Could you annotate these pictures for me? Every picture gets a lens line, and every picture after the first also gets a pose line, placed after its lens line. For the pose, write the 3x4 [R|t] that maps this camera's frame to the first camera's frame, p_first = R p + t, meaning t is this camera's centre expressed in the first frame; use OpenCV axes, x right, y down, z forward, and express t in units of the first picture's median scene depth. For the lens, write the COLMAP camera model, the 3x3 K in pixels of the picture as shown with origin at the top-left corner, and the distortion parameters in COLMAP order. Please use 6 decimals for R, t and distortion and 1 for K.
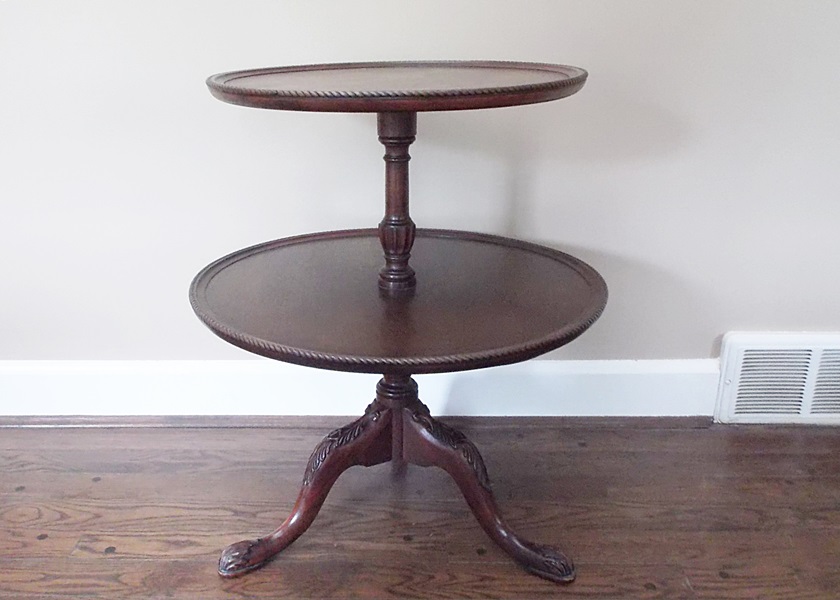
lens RADIAL K [[871.5, 0, 372.5], [0, 871.5, 296.7], [0, 0, 1]] dist [0.040914, 0.000000]
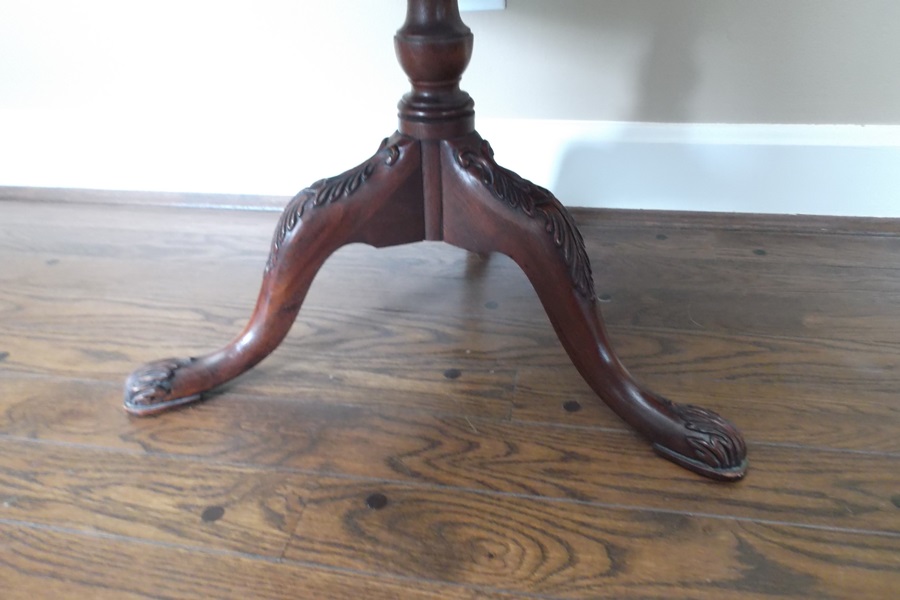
lens RADIAL K [[687.2, 0, 445.0], [0, 687.2, 296.1], [0, 0, 1]] dist [0.011752, -0.008575]
pose [[0.988825, 0.058753, -0.137013, 0.101239], [-0.033860, 0.983557, 0.177396, 0.147211], [0.145182, -0.170775, 0.974555, 0.575925]]
